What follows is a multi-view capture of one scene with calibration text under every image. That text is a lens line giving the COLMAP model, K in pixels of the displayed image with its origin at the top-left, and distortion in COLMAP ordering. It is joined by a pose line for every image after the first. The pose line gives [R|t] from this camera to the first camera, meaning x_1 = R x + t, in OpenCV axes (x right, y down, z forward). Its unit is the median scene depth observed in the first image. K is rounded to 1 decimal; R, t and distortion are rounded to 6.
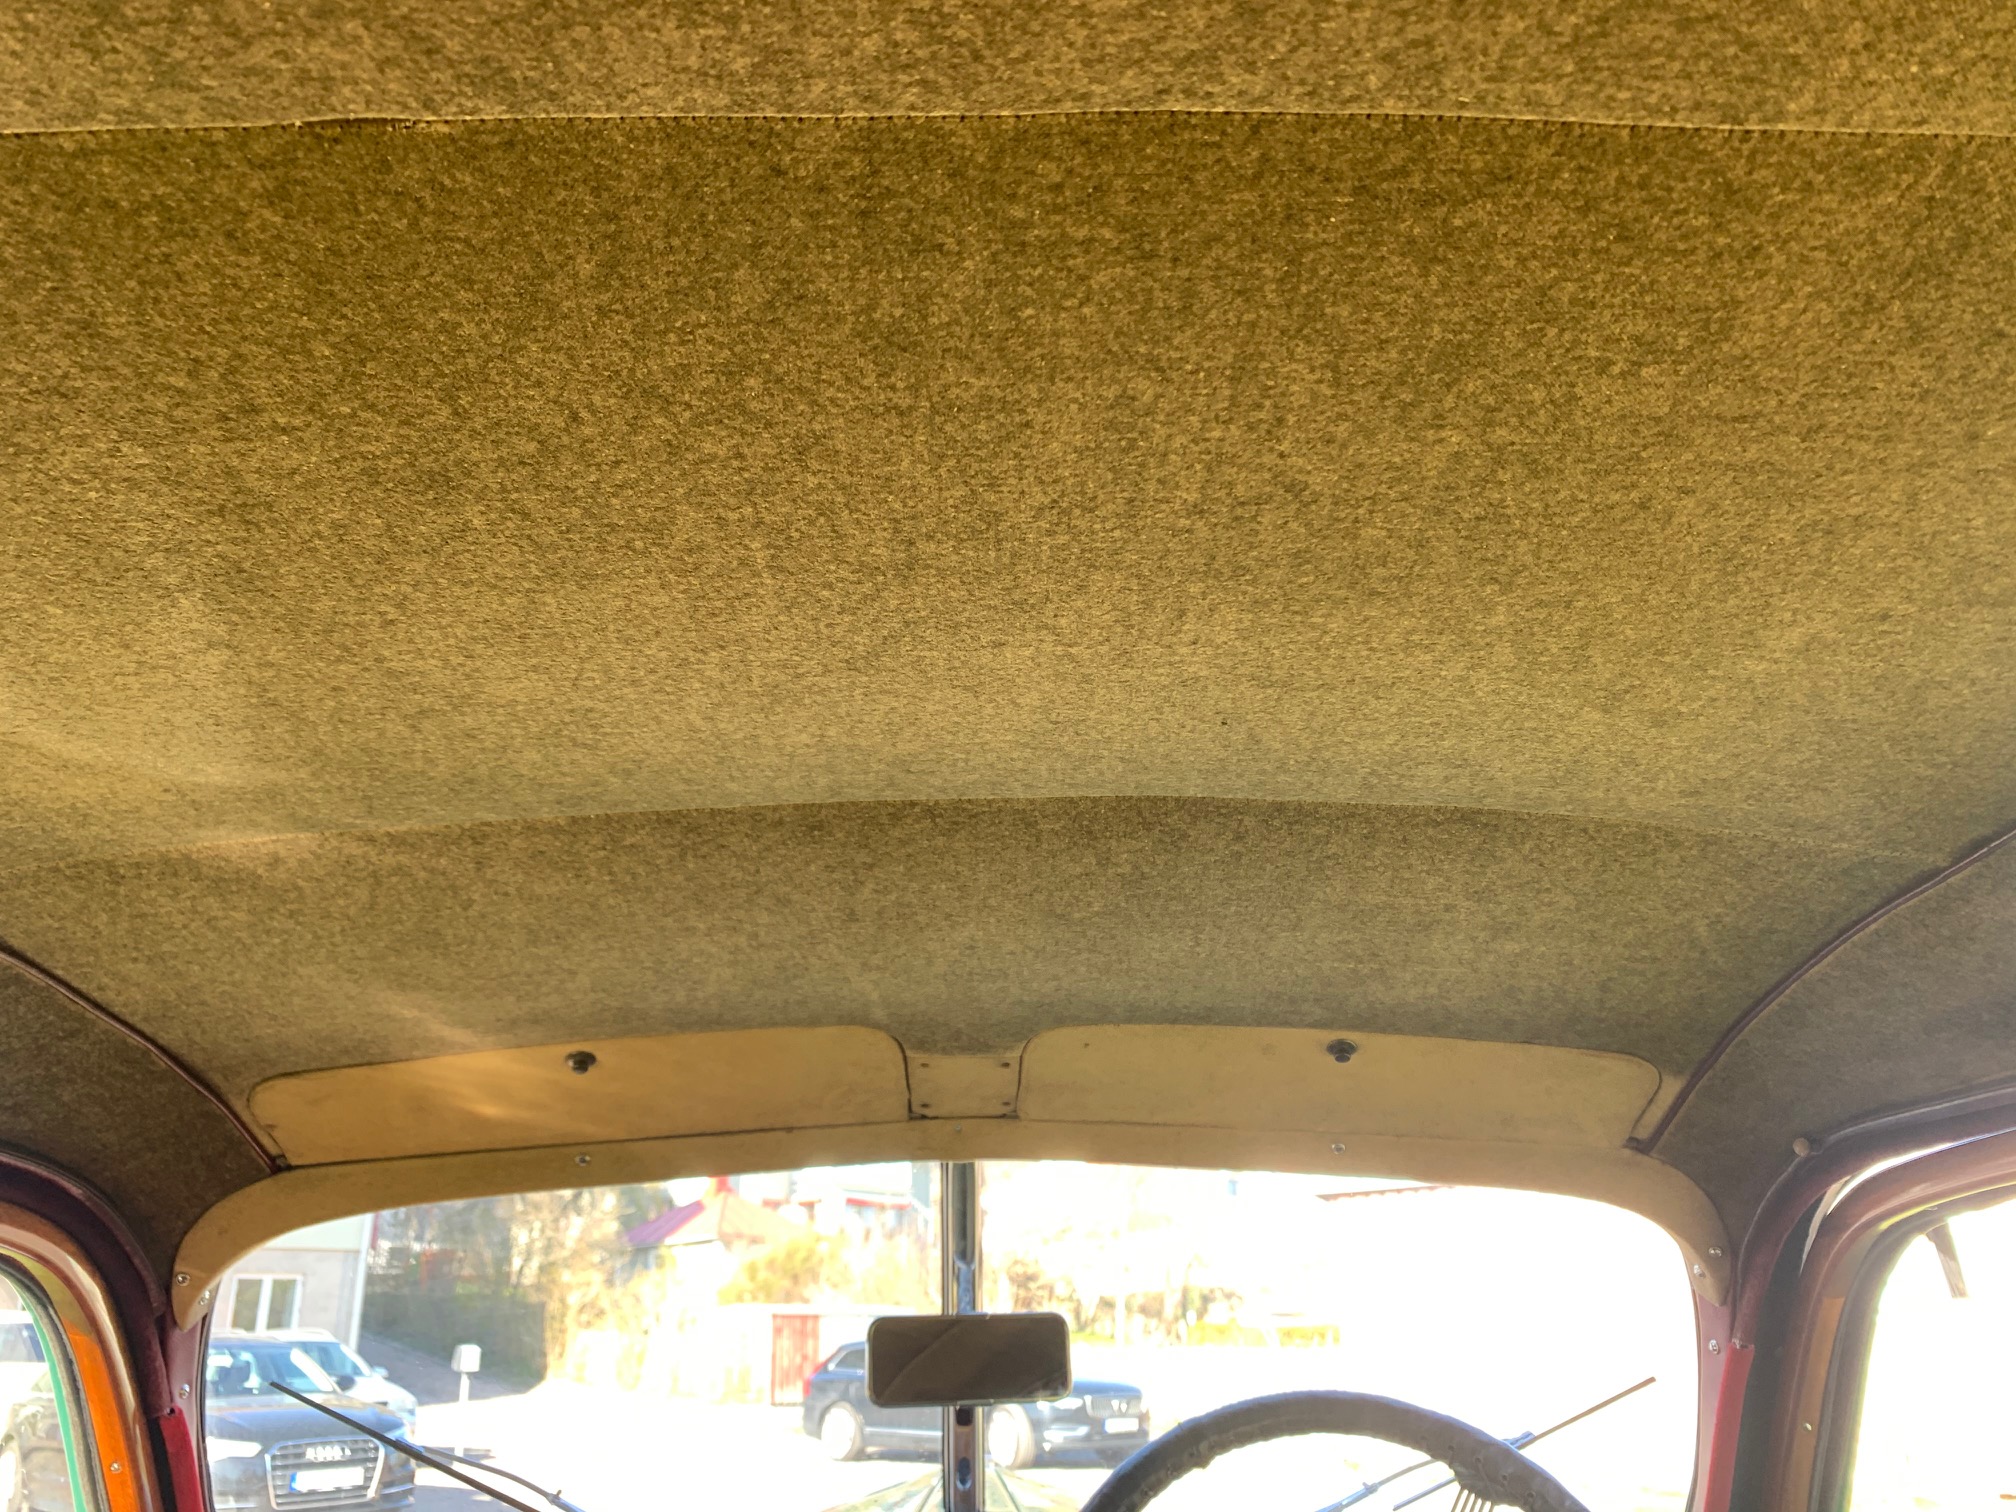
lens RADIAL K [[1525.6, 0, 1002.5], [0, 1525.6, 743.0], [0, 0, 1]] dist [0.013636, -0.008588]
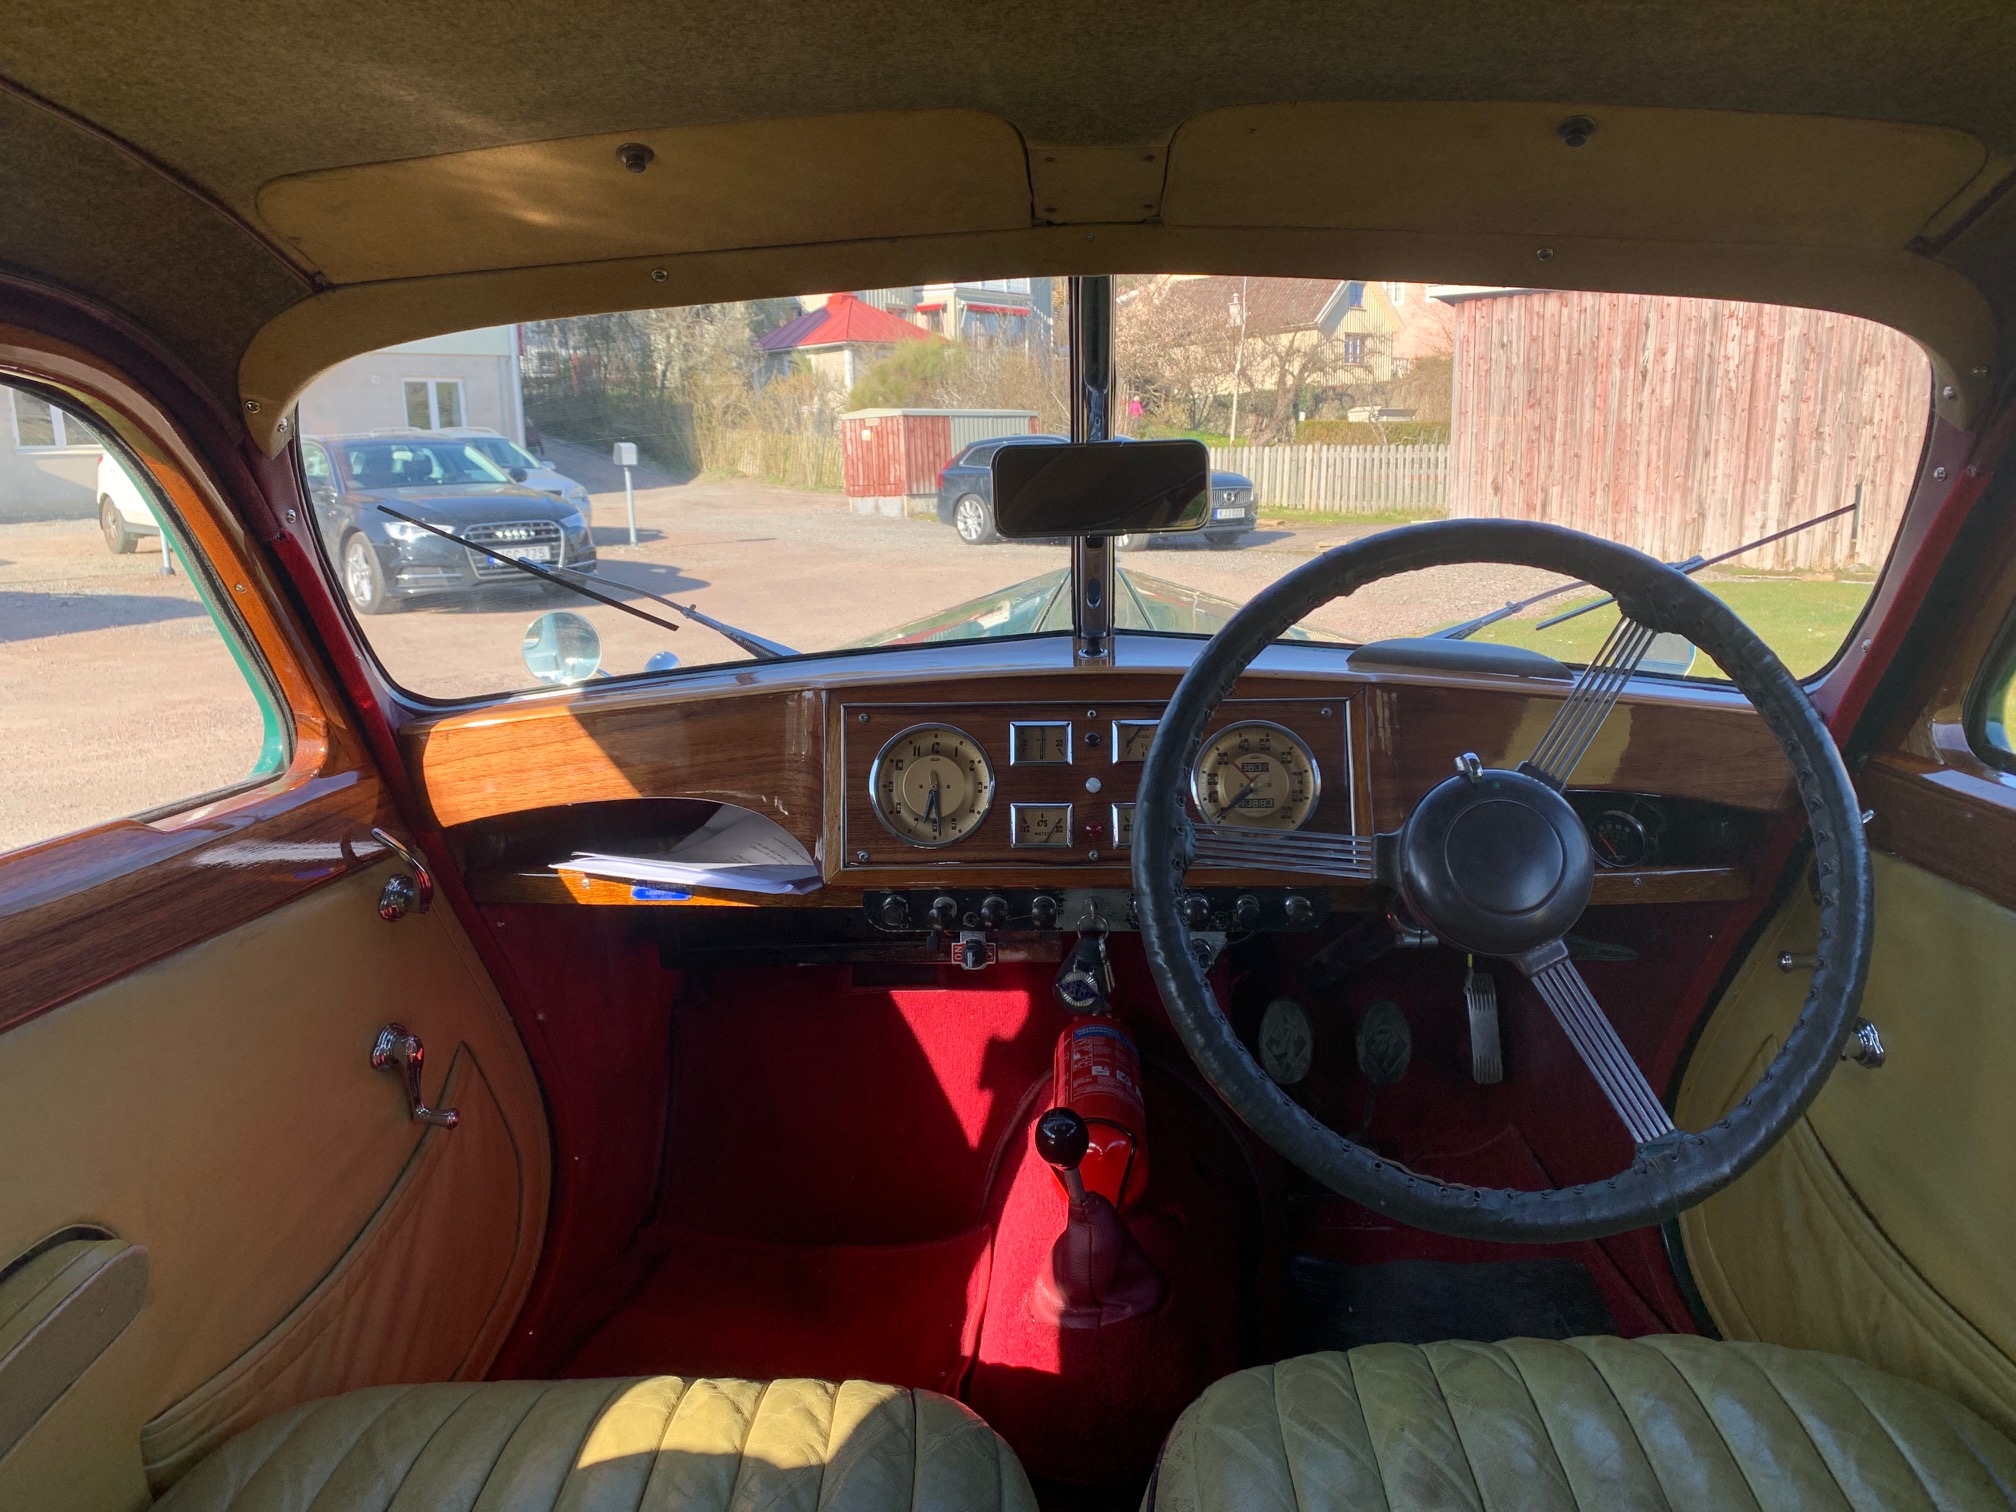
lens RADIAL K [[1515.9, 0, 1019.0], [0, 1515.9, 707.6], [0, 0, 1]] dist [0.033370, -0.037989]
pose [[0.997768, 0.011306, -0.065805, -0.001585], [0.024707, 0.853087, 0.521184, 0.005565], [0.062030, -0.521647, 0.850904, 0.023016]]
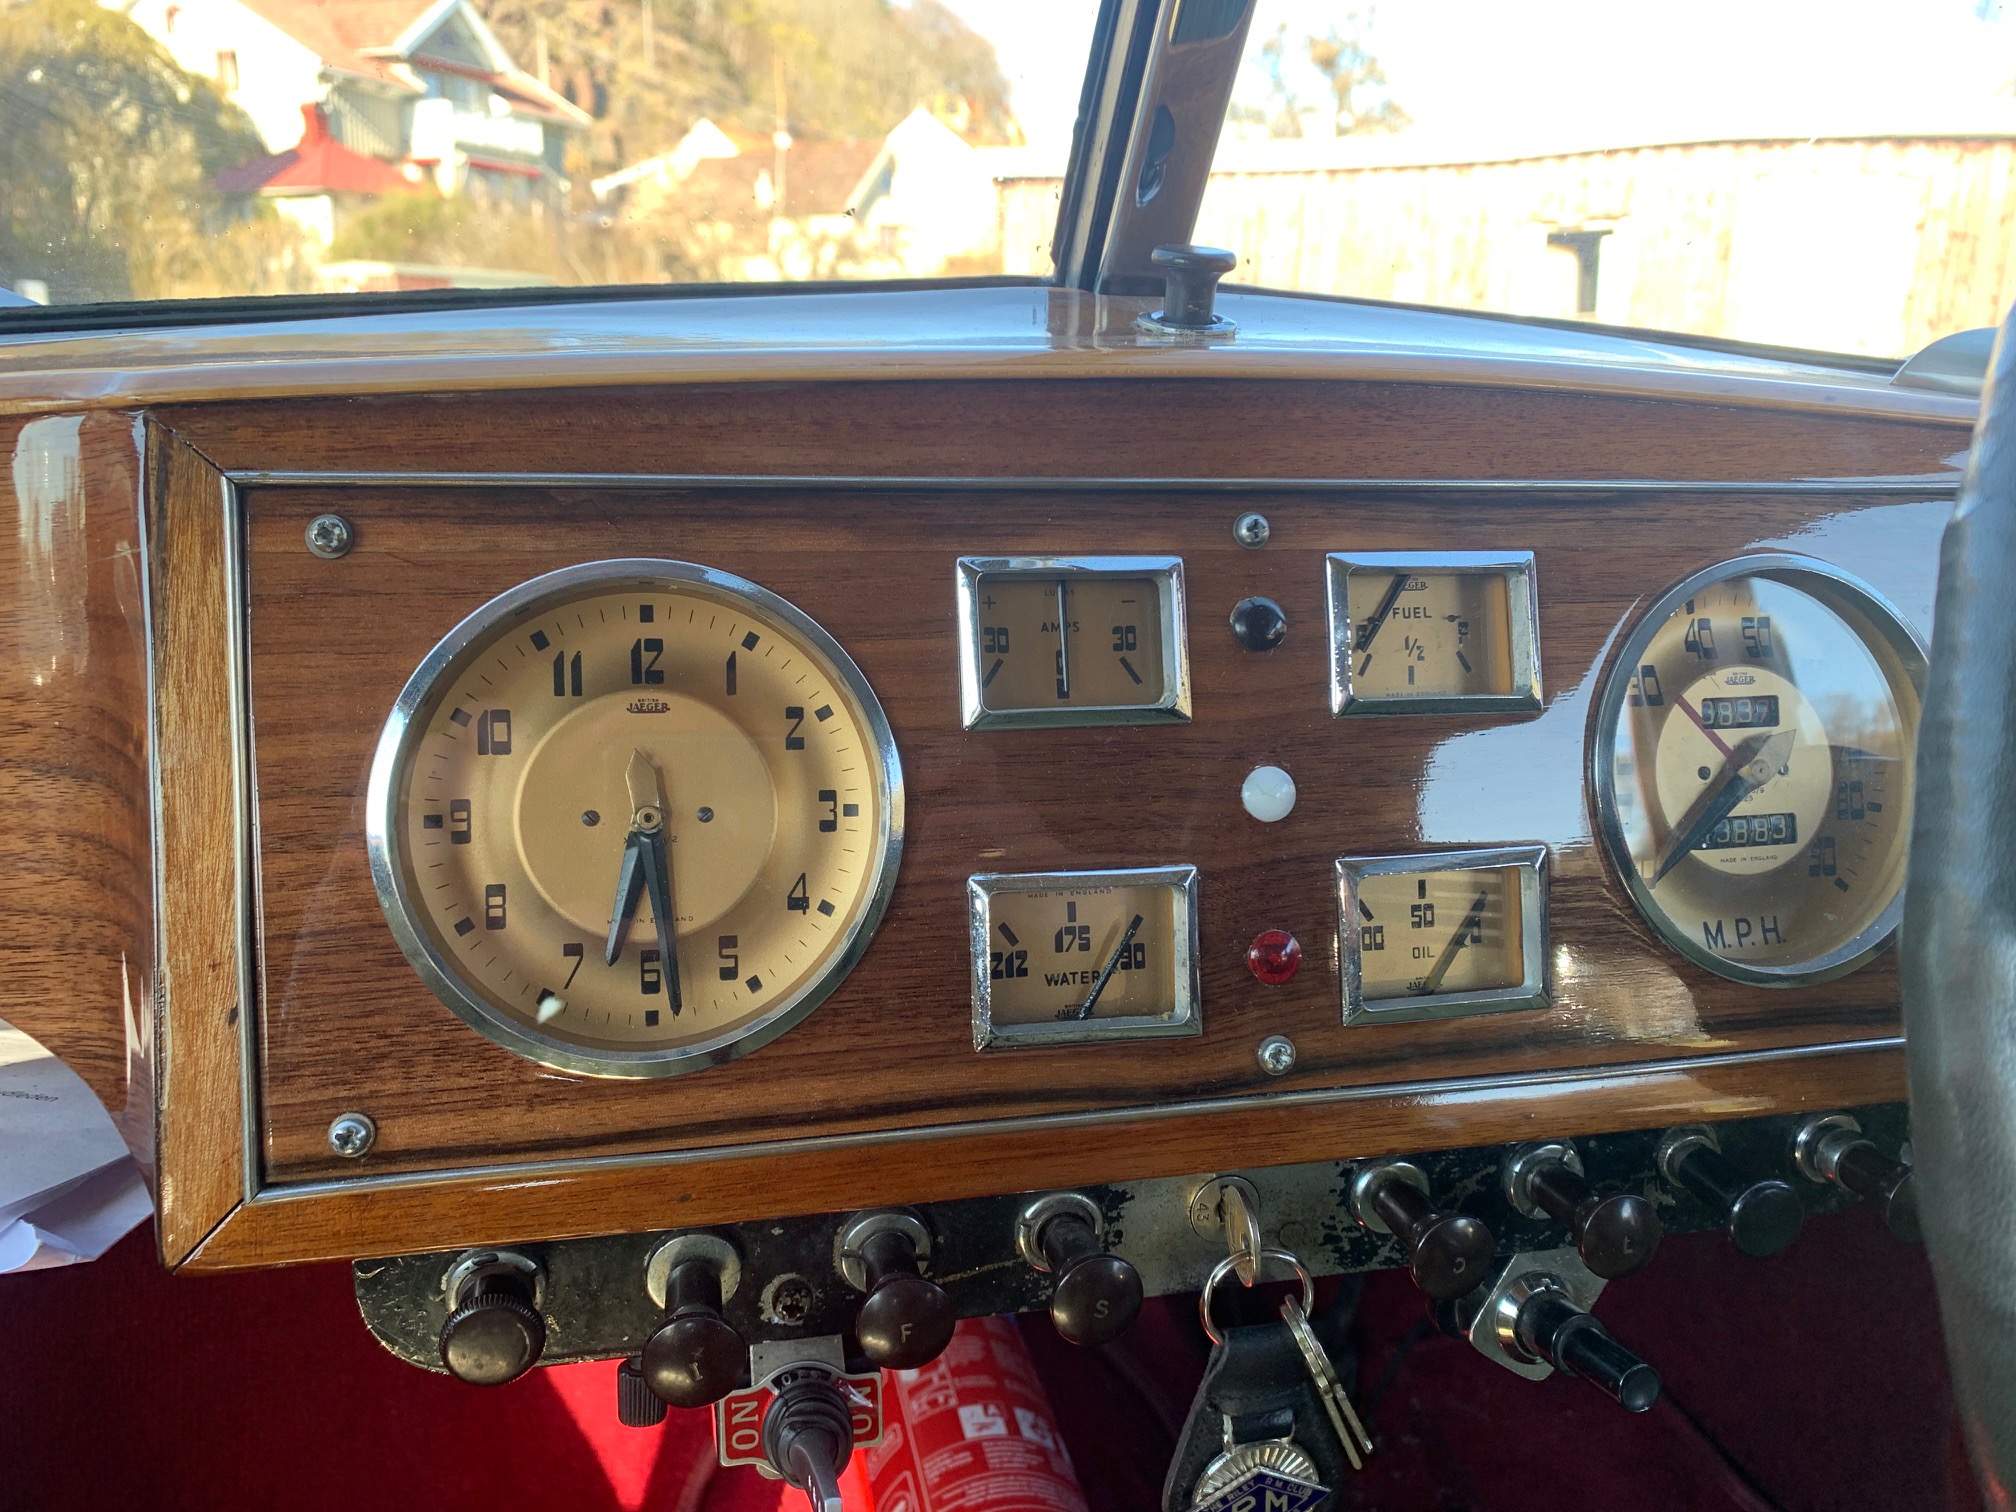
lens RADIAL K [[1505.8, 0, 998.0], [0, 1505.8, 714.4], [0, 0, 1]] dist [0.049544, -0.083407]
pose [[0.973424, -0.008408, 0.228855, -0.022095], [-0.125632, 0.815920, 0.564350, 0.073438], [-0.191472, -0.578103, 0.793180, 0.127754]]
